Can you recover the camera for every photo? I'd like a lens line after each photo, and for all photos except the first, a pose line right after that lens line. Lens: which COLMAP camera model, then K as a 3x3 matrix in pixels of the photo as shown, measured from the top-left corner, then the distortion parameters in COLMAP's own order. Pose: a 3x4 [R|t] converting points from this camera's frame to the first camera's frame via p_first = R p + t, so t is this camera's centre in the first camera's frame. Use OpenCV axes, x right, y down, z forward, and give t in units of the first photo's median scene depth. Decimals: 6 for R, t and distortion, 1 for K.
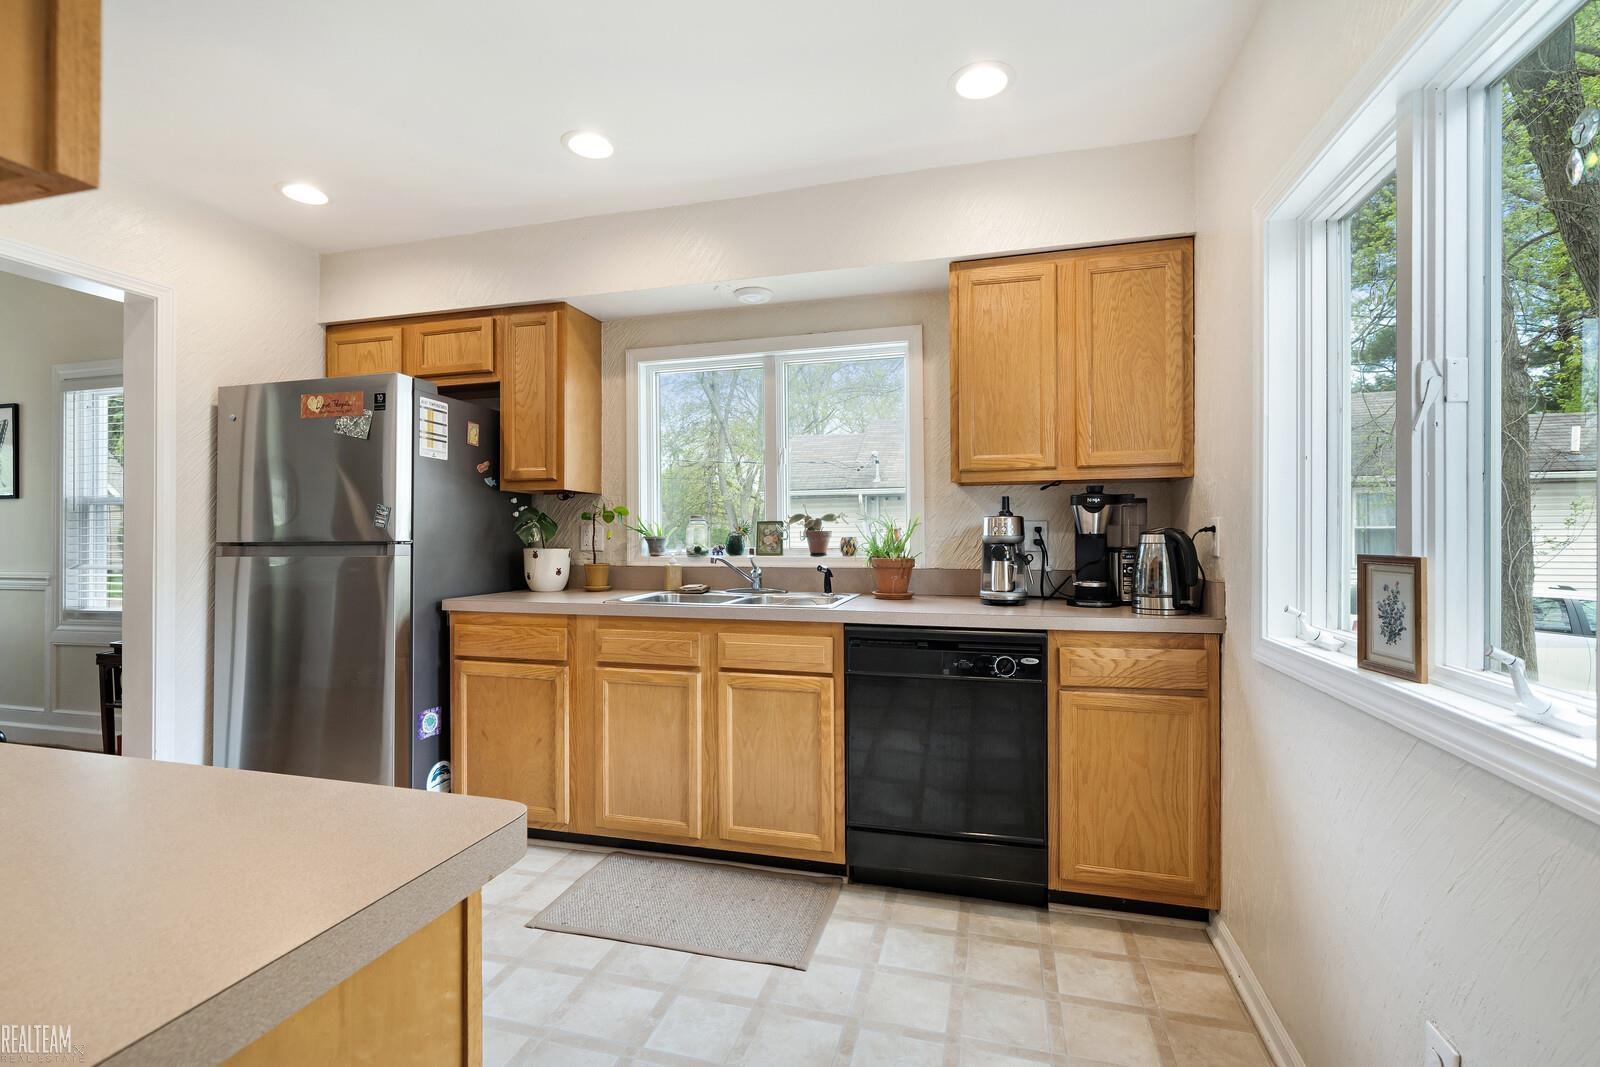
lens RADIAL K [[738.7, 0, 800.0], [0, 738.7, 533.5], [0, 0, 1]] dist [-0.000301, -0.000187]
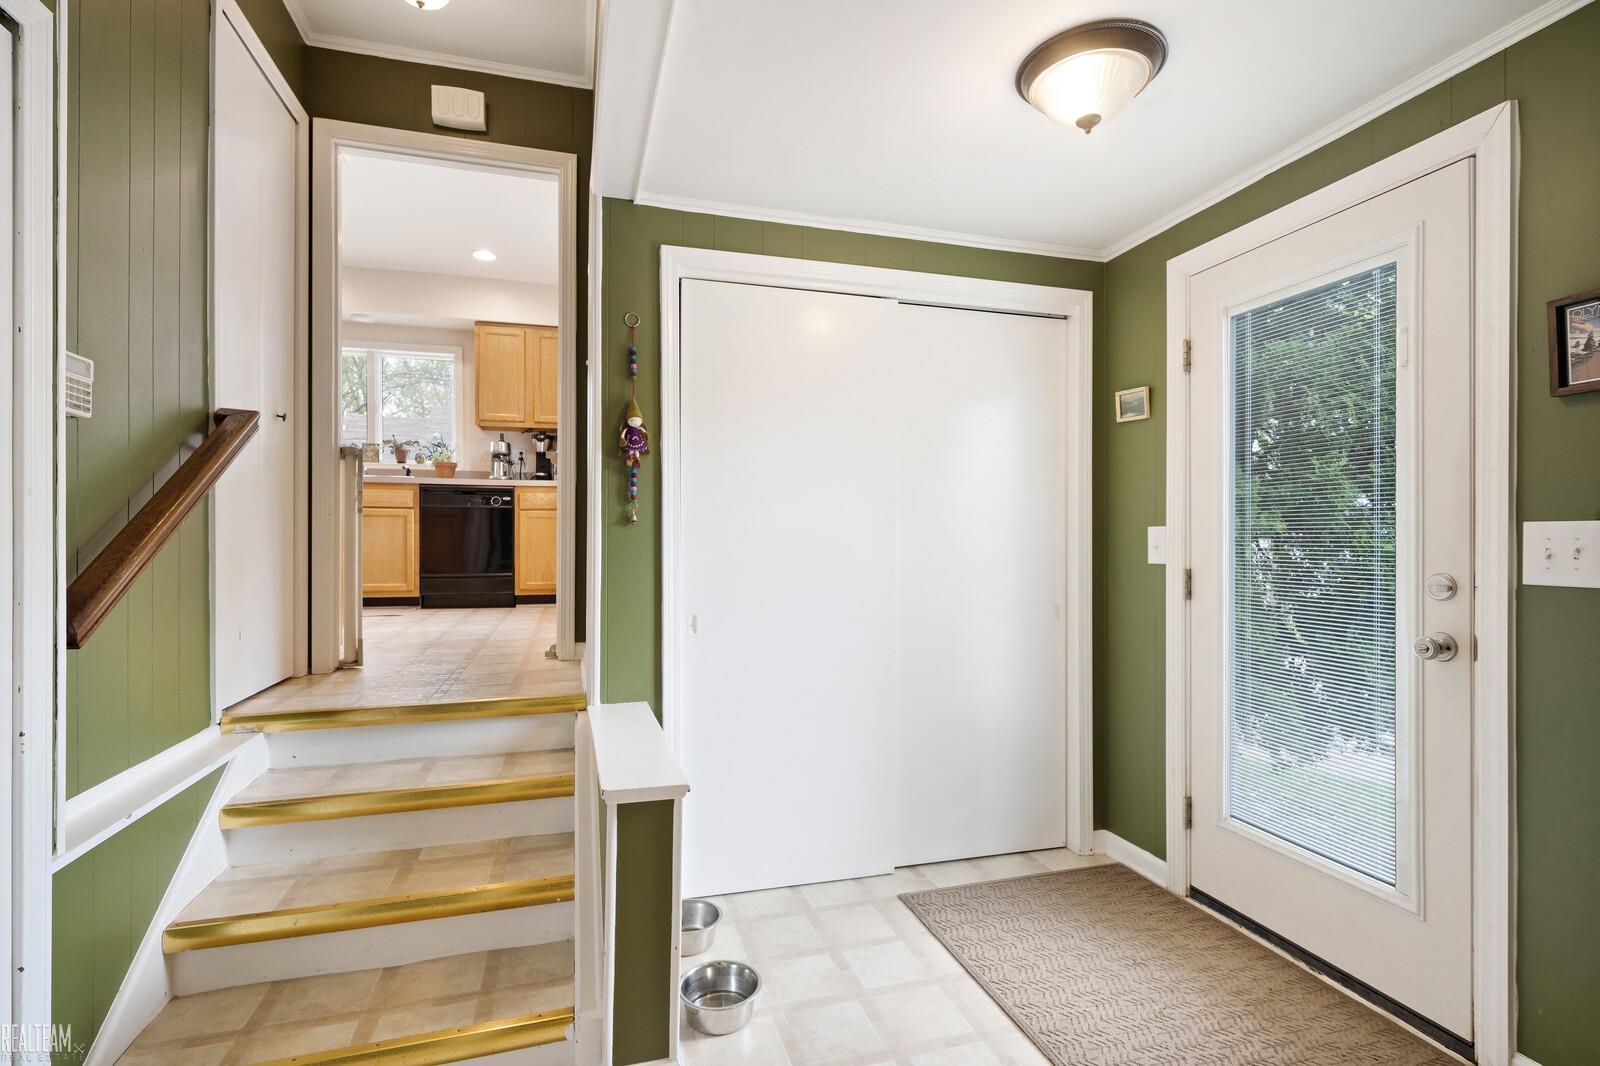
lens RADIAL K [[738.7, 0, 800.0], [0, 738.7, 533.0], [0, 0, 1]] dist [-0.000301, -0.000187]
pose [[0.848189, 0.004136, 0.529677, -0.131000], [-0.001618, 0.999985, -0.005219, 0.257650], [-0.529691, 0.003570, 0.848183, -1.332571]]
